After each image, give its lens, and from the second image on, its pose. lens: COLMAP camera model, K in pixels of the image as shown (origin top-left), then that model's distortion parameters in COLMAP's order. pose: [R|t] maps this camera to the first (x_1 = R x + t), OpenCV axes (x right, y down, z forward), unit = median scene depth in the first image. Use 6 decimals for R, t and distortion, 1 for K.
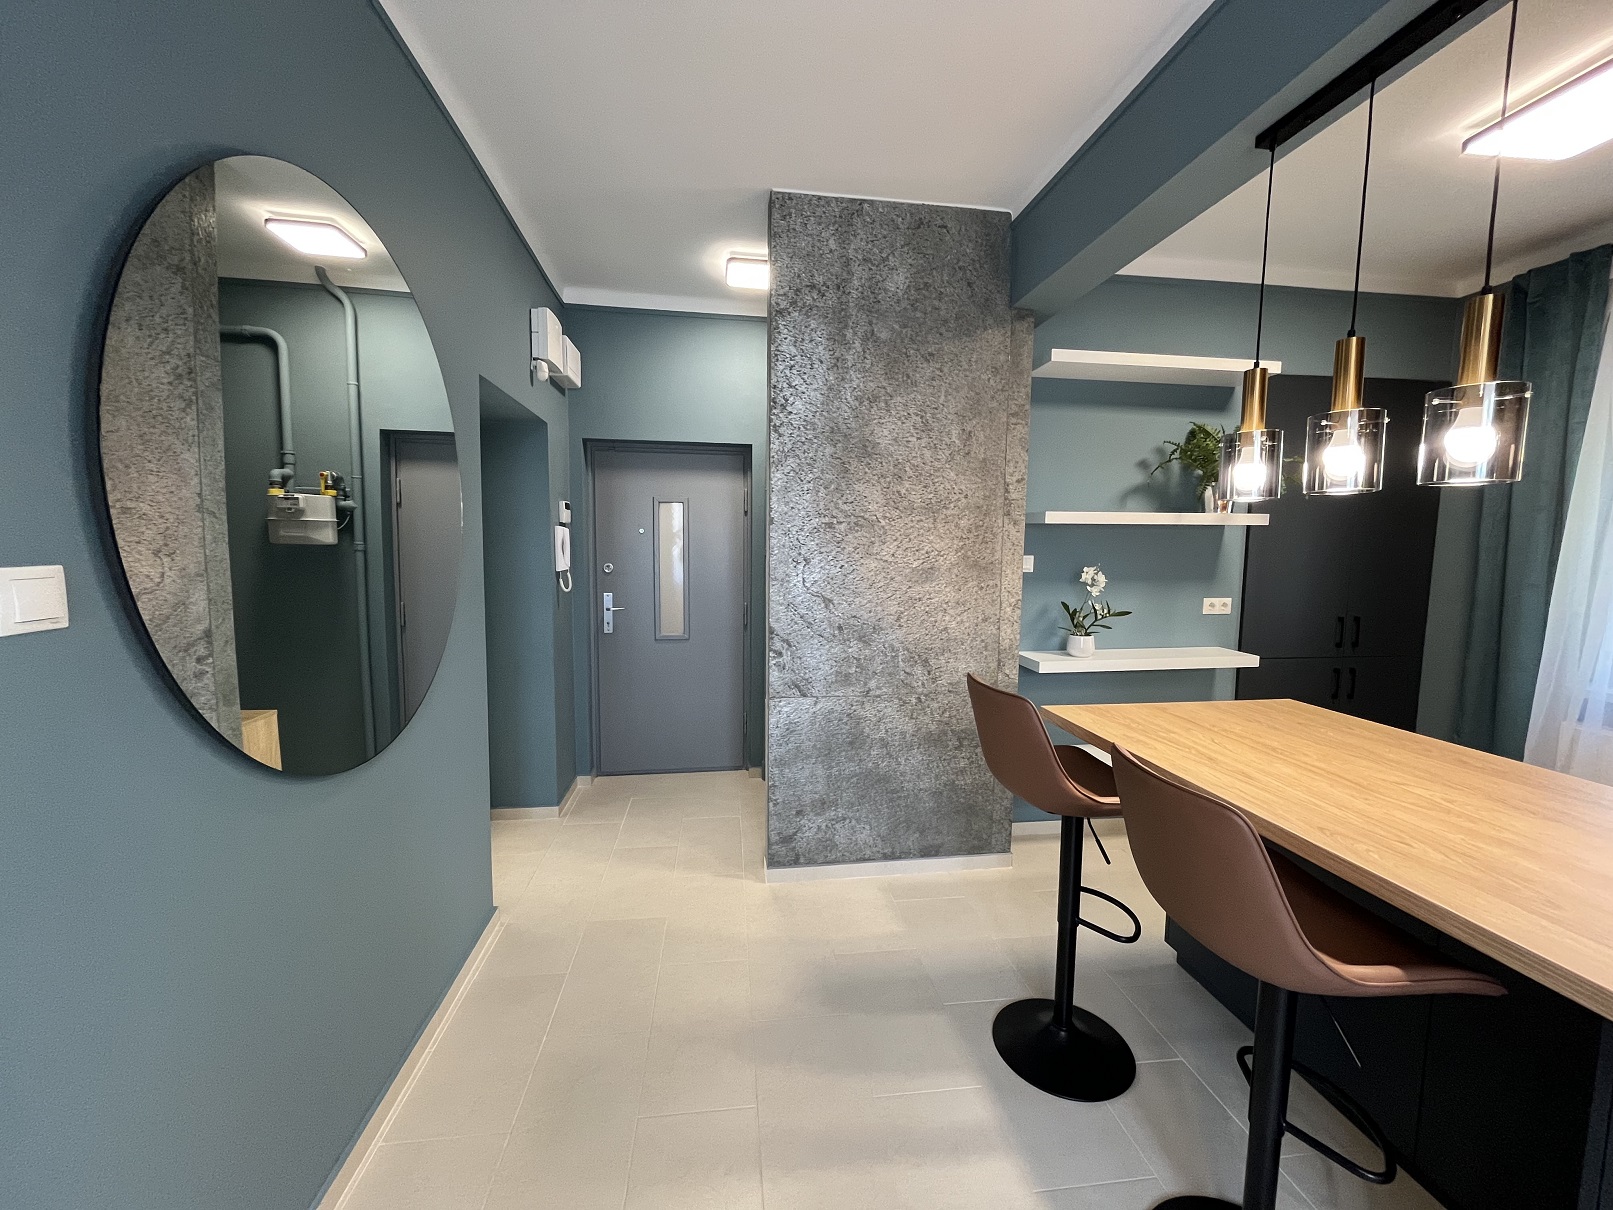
lens RADIAL K [[652.4, 0, 803.6], [0, 652.4, 607.8], [0, 0, 1]] dist [-0.001570, -0.000684]
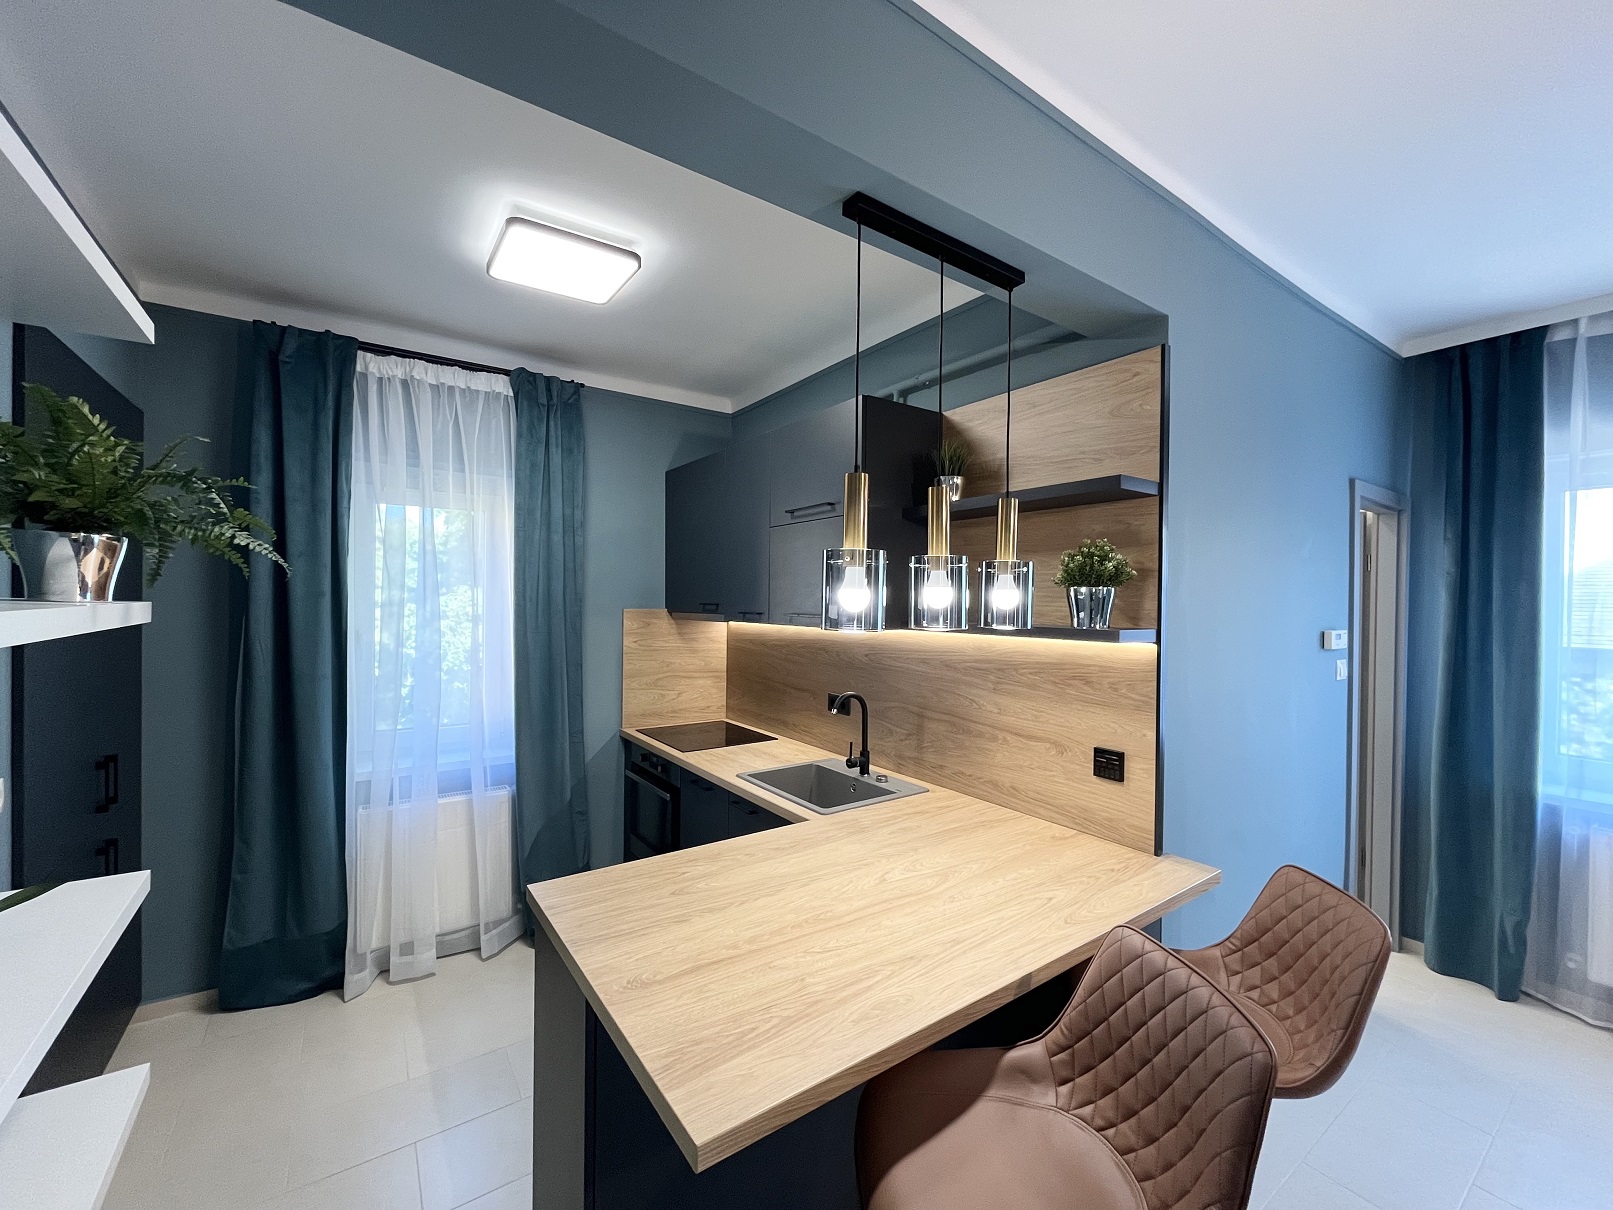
lens RADIAL K [[652.4, 0, 805.1], [0, 652.4, 604.6], [0, 0, 1]] dist [-0.001570, -0.000684]
pose [[-0.460799, -0.022263, 0.887225, -0.005221], [0.071195, 0.995536, 0.061957, -0.152795], [-0.884644, 0.091716, -0.457157, 0.863805]]
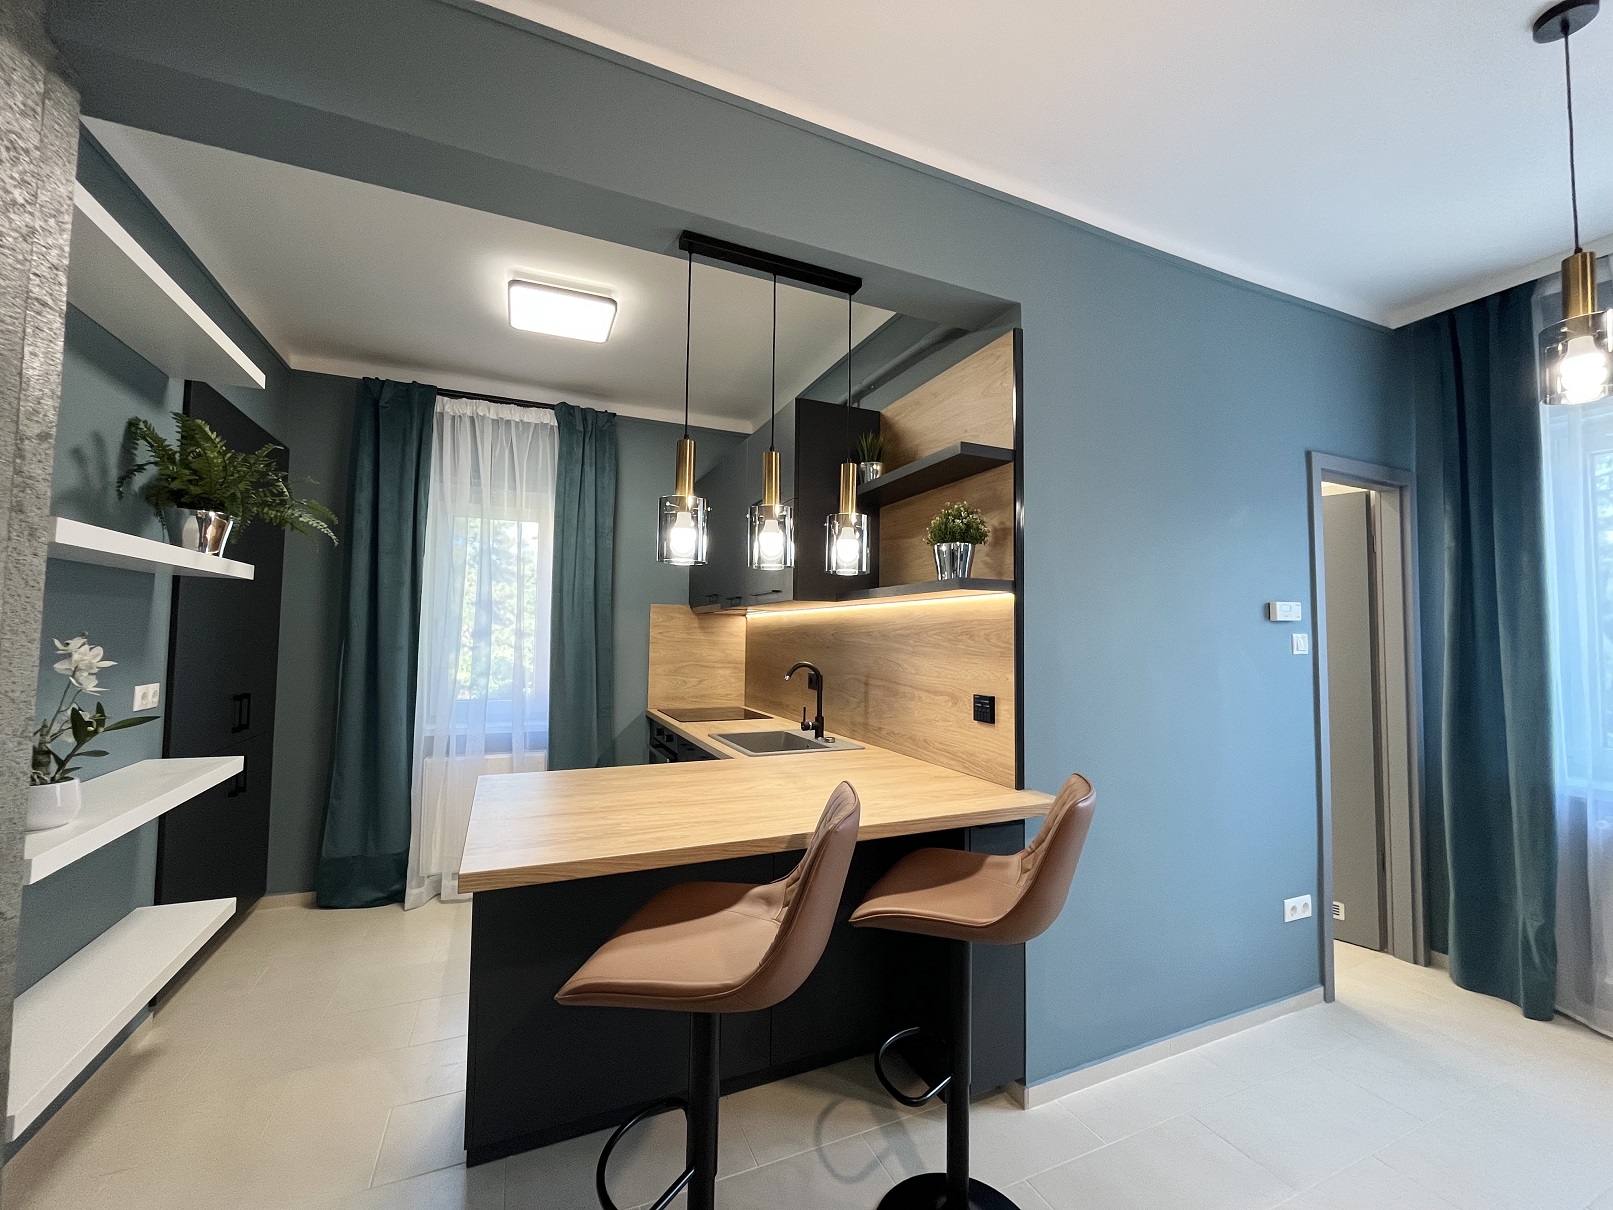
lens RADIAL K [[652.4, 0, 805.5], [0, 652.4, 605.2], [0, 0, 1]] dist [-0.001570, -0.000684]
pose [[-0.282595, 0.033071, 0.958669, -0.219937], [0.078907, 0.996820, -0.011127, -0.042708], [-0.955988, 0.072501, -0.284306, 0.676463]]
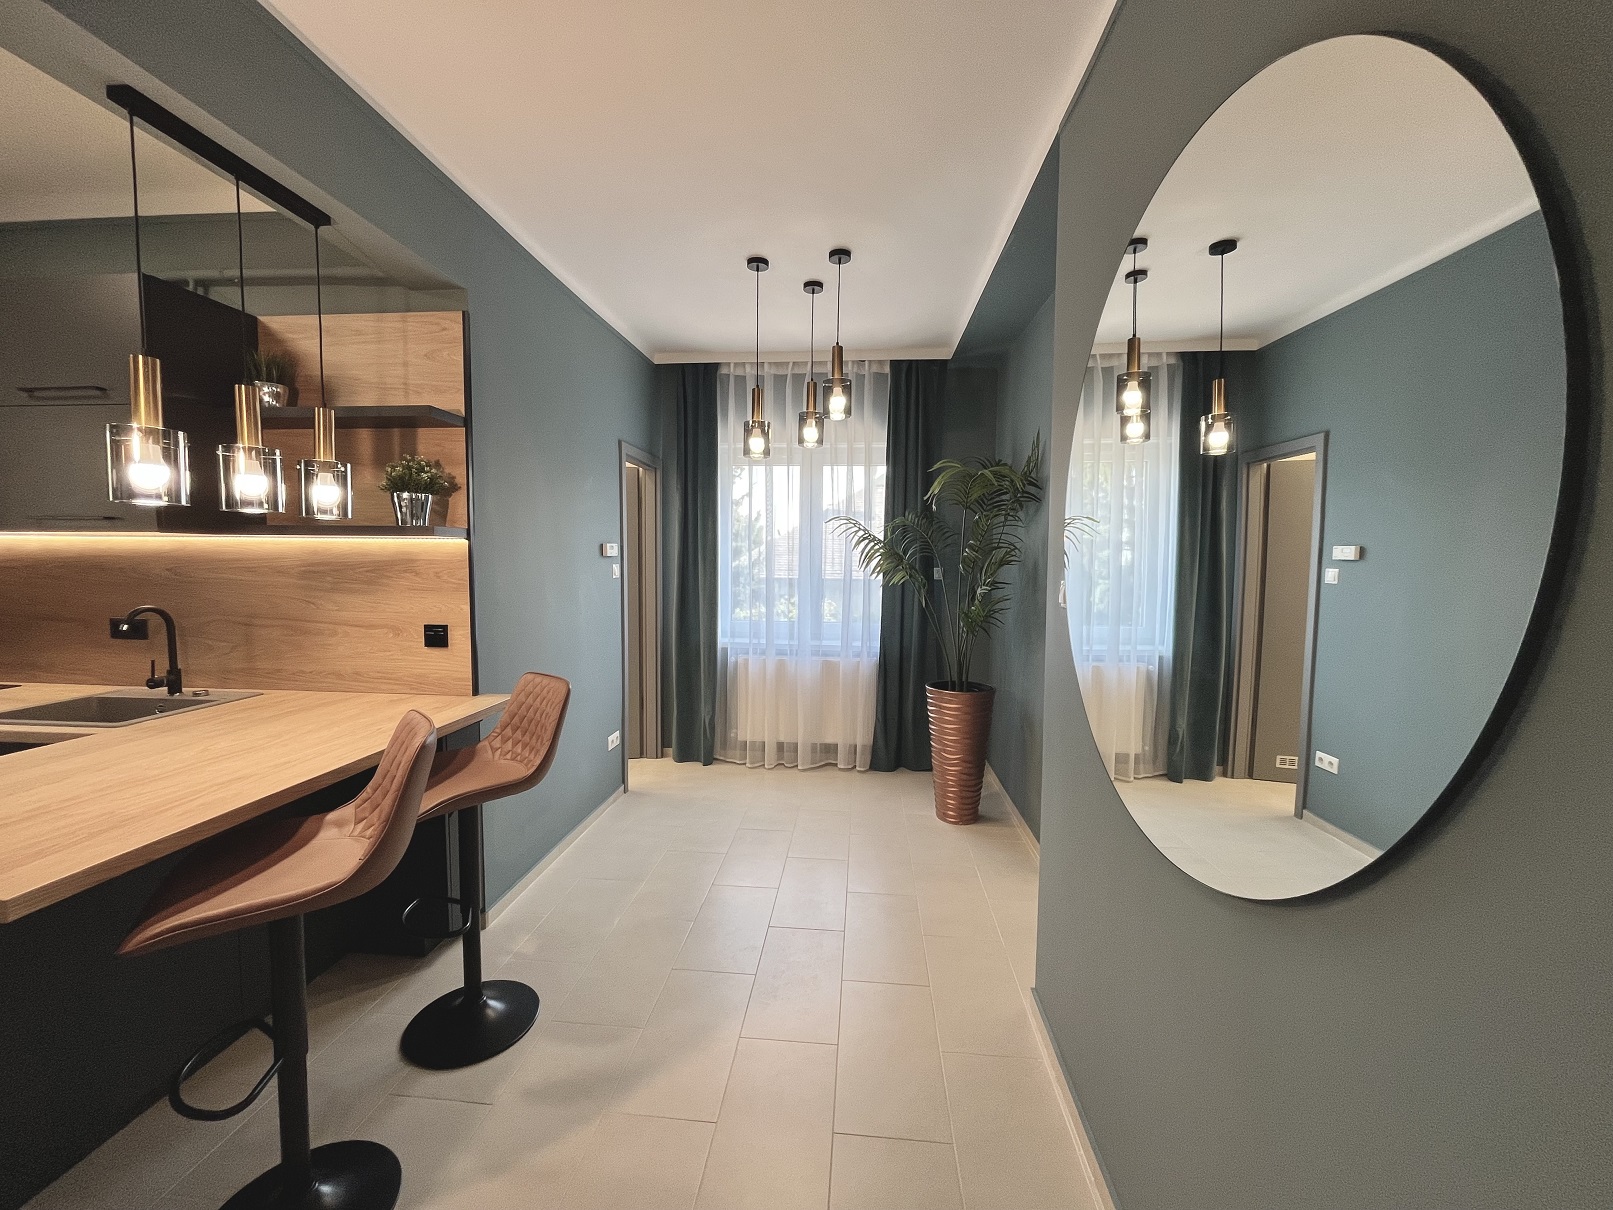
lens RADIAL K [[652.4, 0, 802.7], [0, 652.4, 605.0], [0, 0, 1]] dist [-0.001570, -0.000684]
pose [[-0.975239, -0.037231, 0.217997, -0.228066], [0.000105, 0.985649, 0.168805, -0.108092], [-0.221154, 0.164648, -0.961240, 1.018133]]
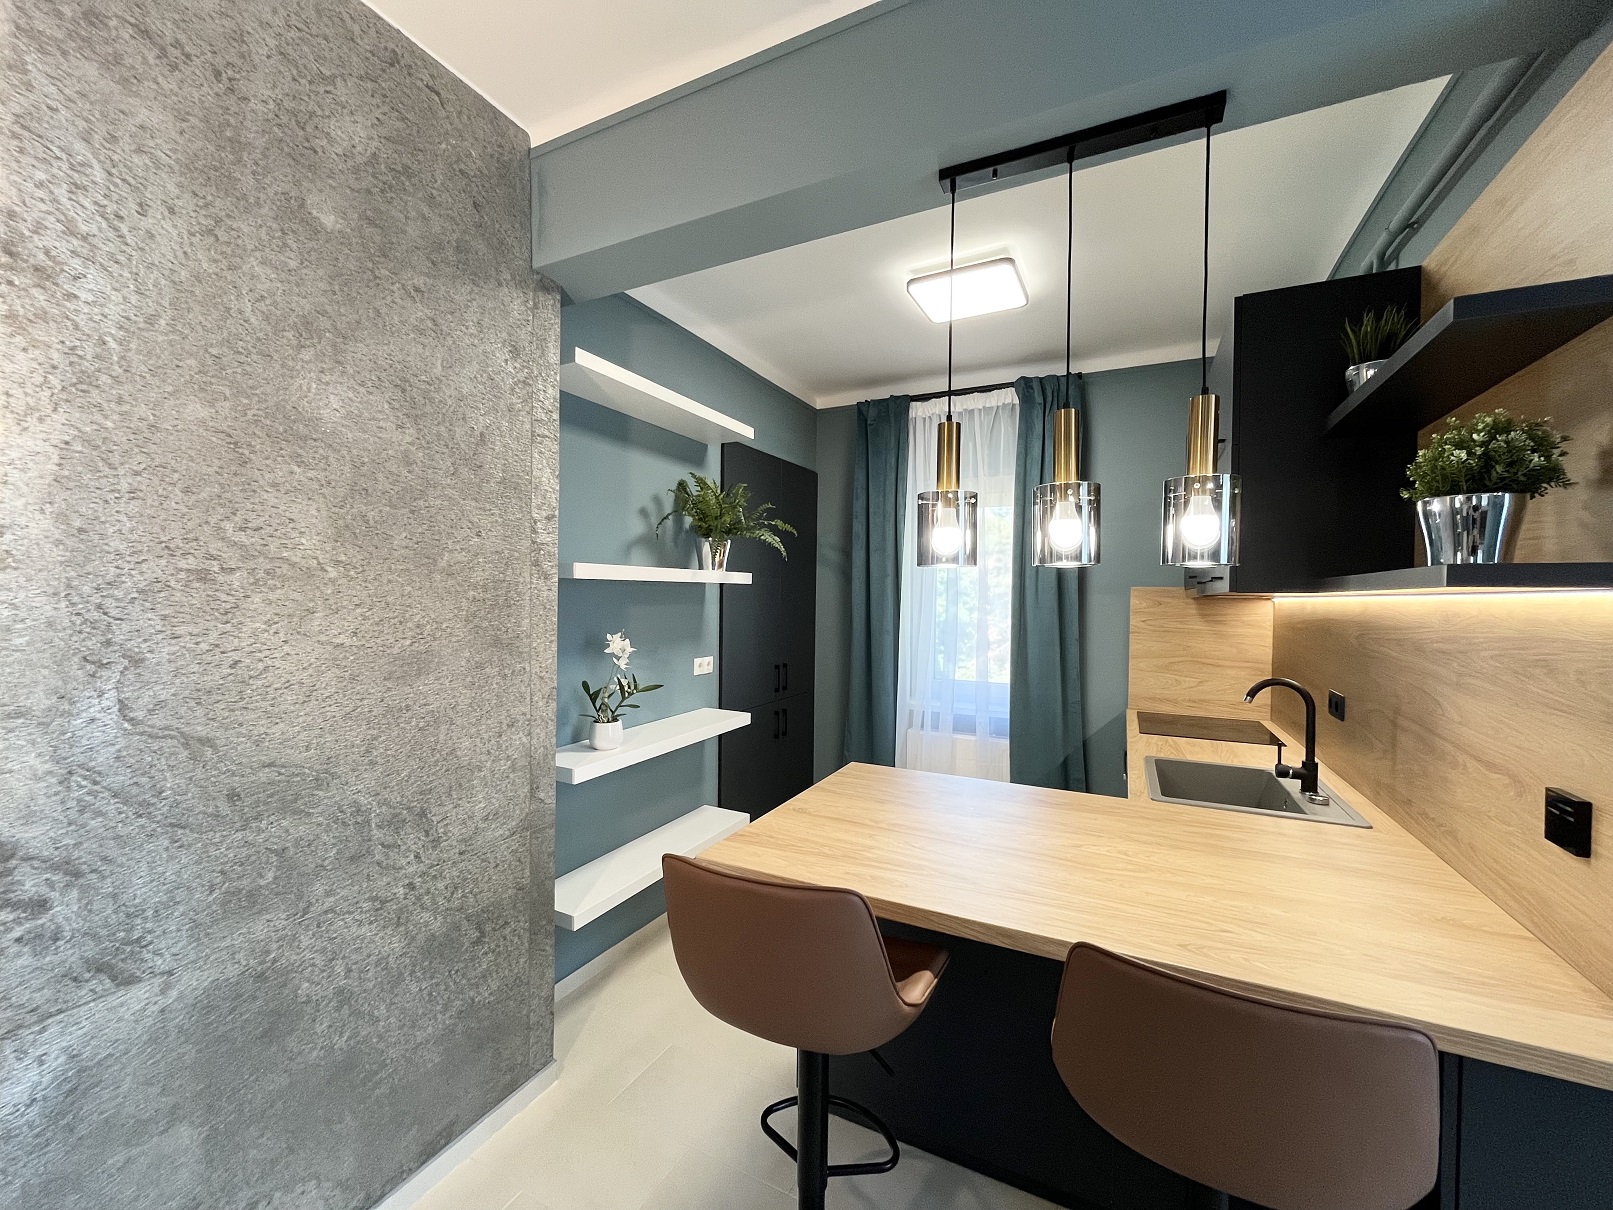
lens RADIAL K [[652.4, 0, 803.5], [0, 652.4, 605.4], [0, 0, 1]] dist [-0.001570, -0.000684]
pose [[0.562135, -0.014734, 0.826914, -0.098219], [0.075050, 0.996625, -0.033261, -0.059480], [-0.823633, 0.080757, 0.561344, 0.405686]]
